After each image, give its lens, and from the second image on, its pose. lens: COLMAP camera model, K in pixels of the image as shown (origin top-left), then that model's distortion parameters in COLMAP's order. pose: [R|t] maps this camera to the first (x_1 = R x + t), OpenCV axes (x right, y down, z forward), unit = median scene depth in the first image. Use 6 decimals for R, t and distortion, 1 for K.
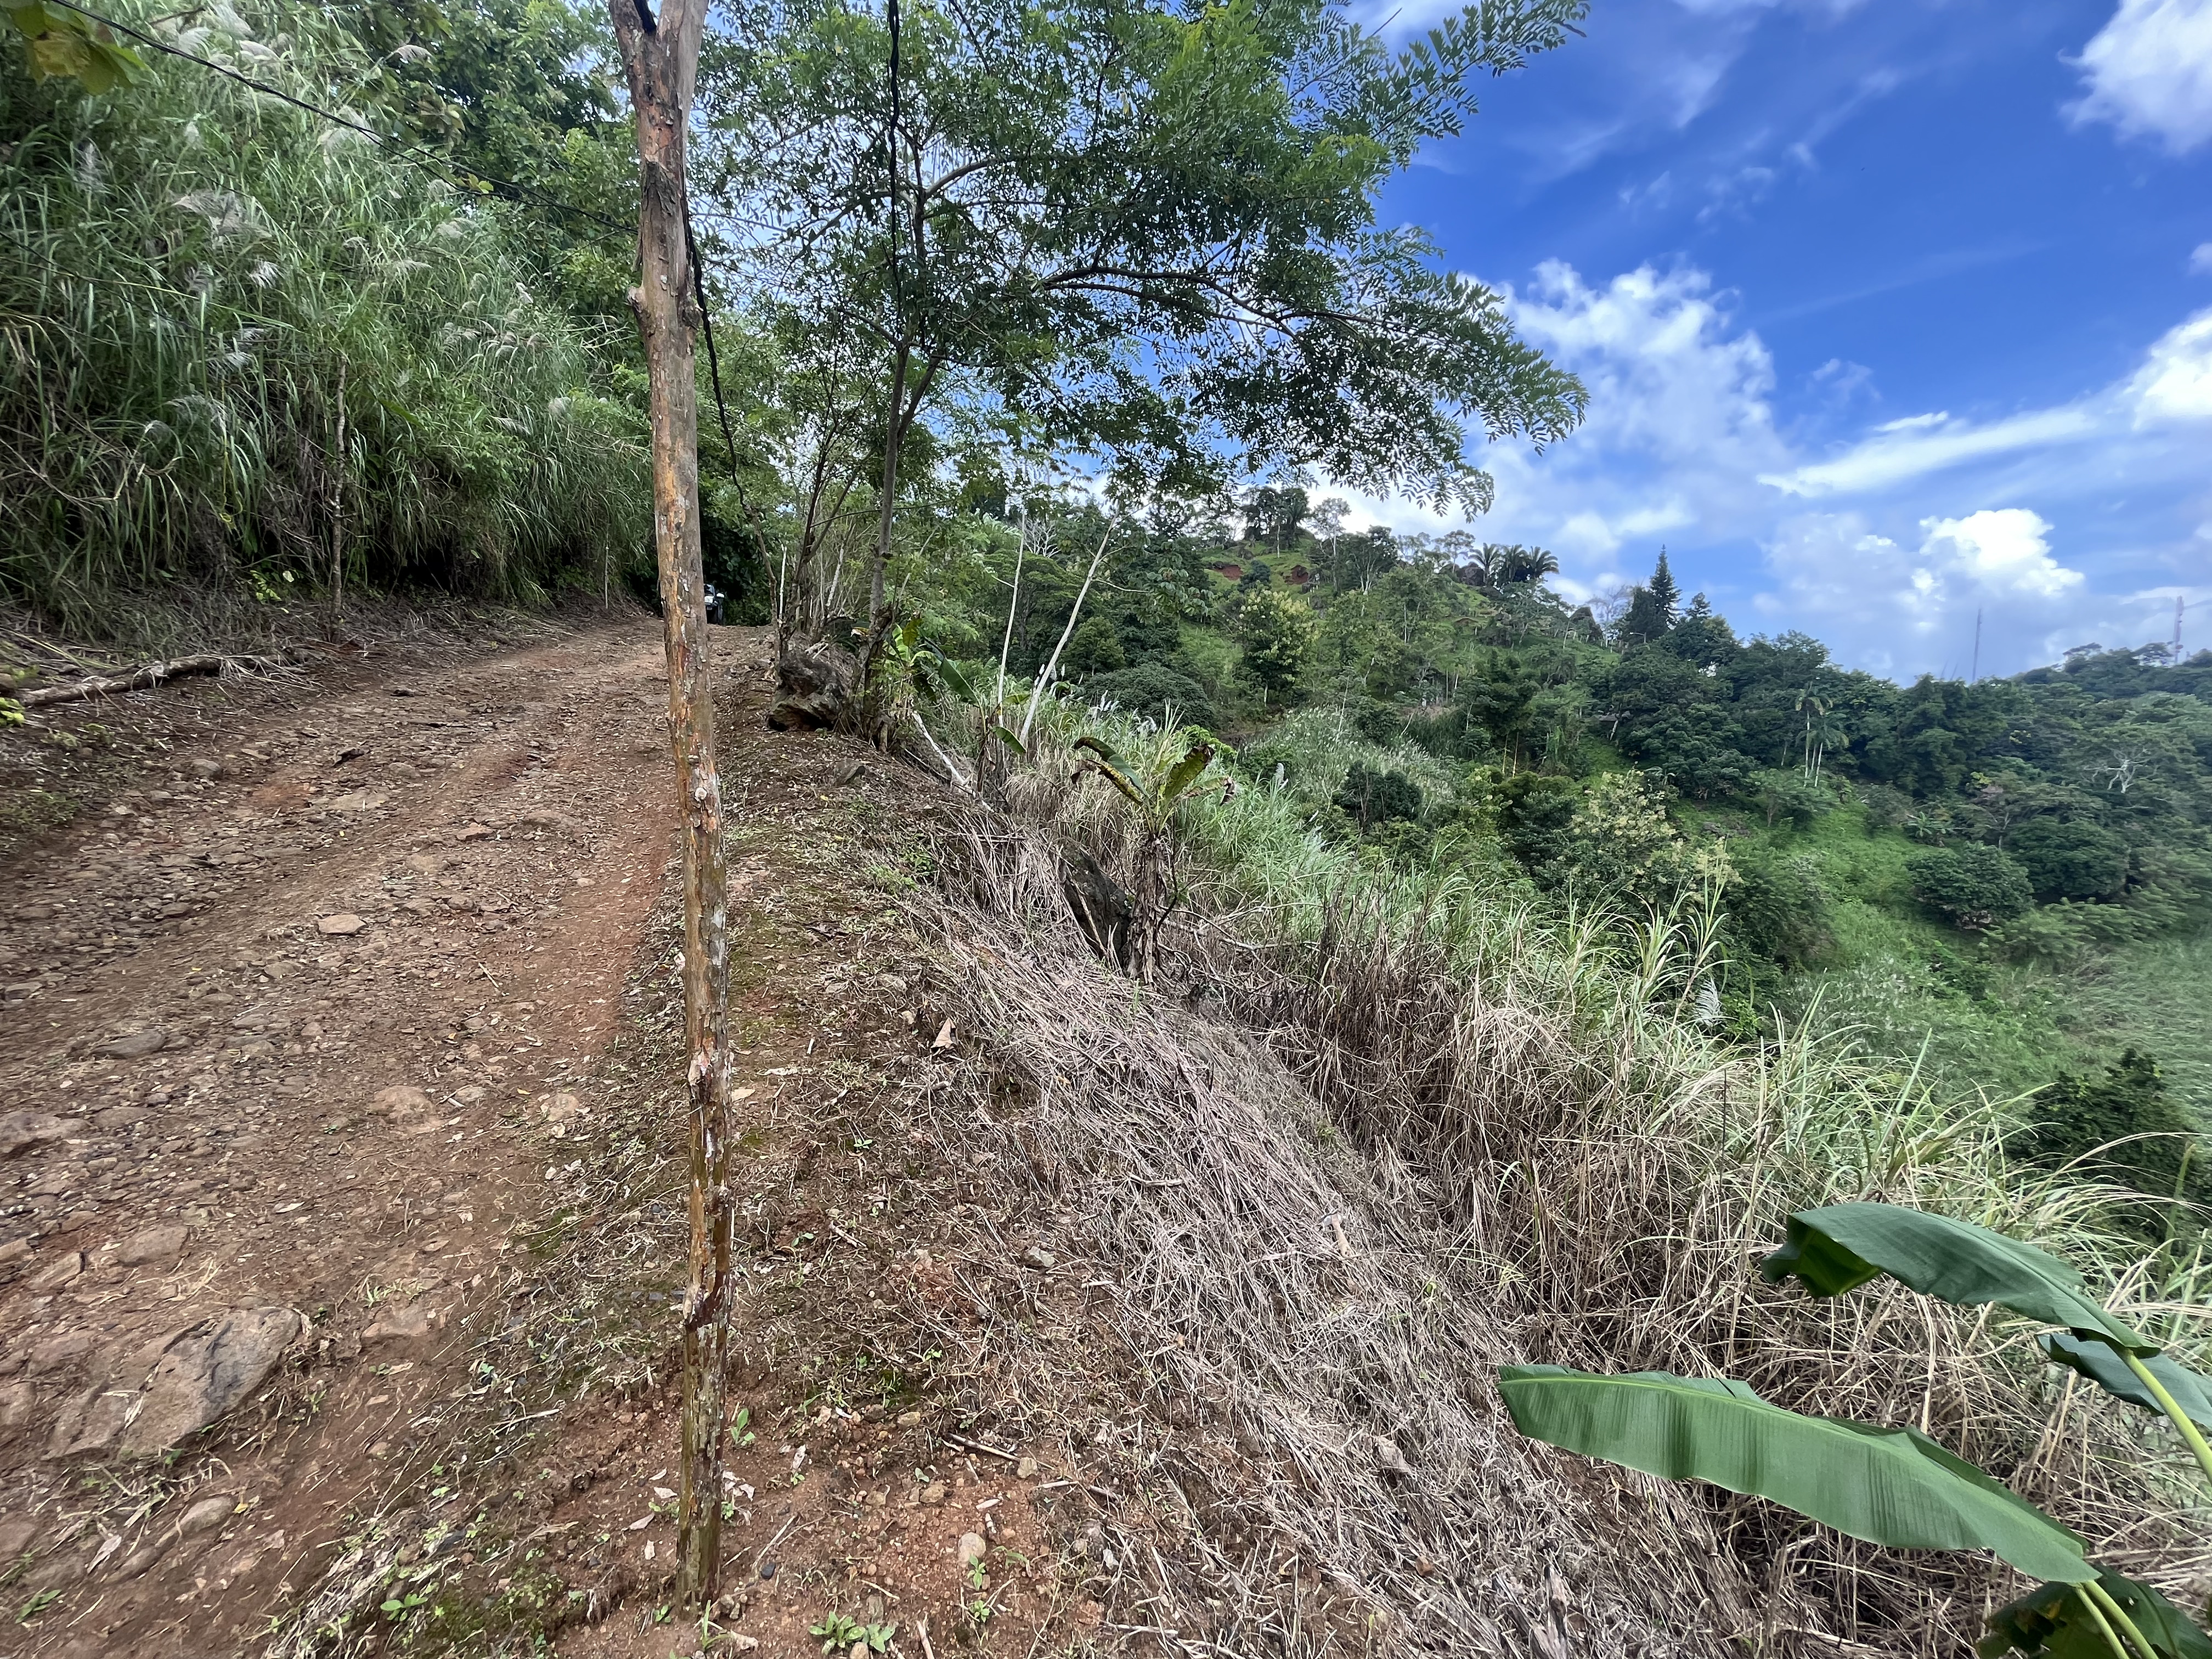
lens RADIAL K [[888.3, 0, 1100.8], [0, 888.3, 827.3], [0, 0, 1]] dist [-0.005310, 0.000260]
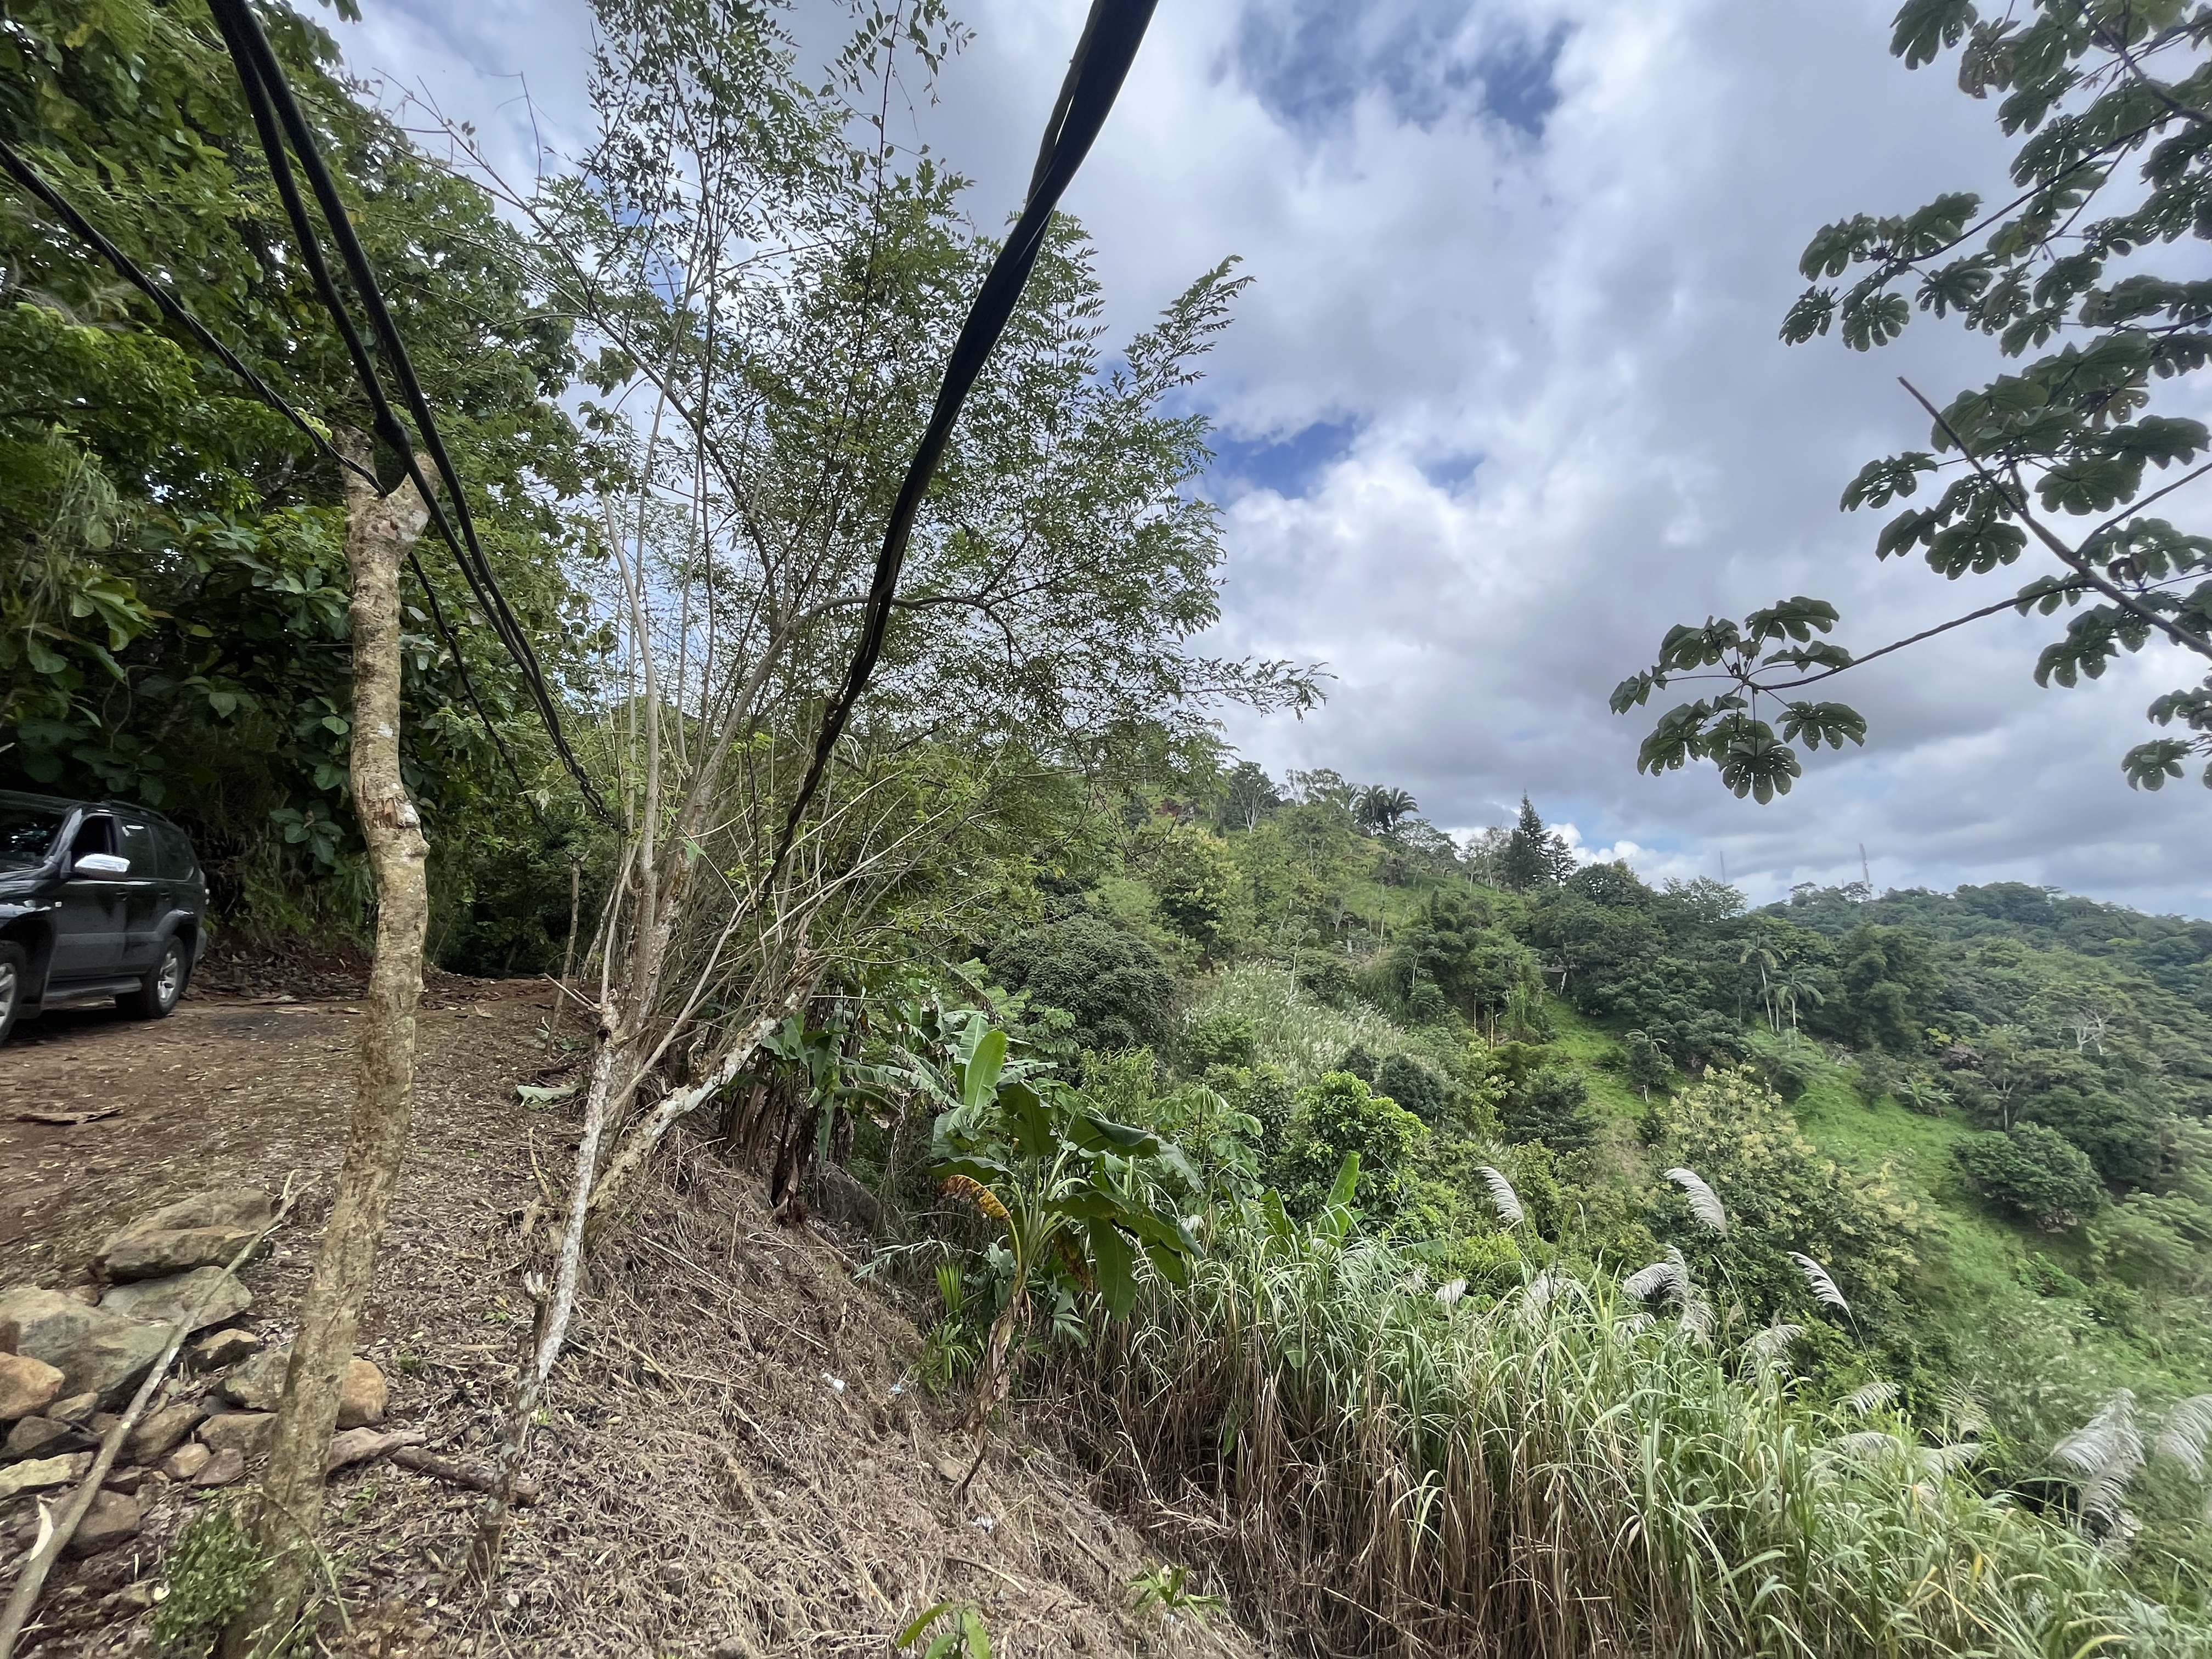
lens RADIAL K [[888.3, 0, 1096.3], [0, 888.3, 828.3], [0, 0, 1]] dist [-0.005310, 0.000260]
pose [[0.980484, 0.022883, 0.195264, -0.347812], [0.025964, 0.969433, -0.243978, -0.296541], [-0.194878, 0.244286, 0.949919, 1.074014]]
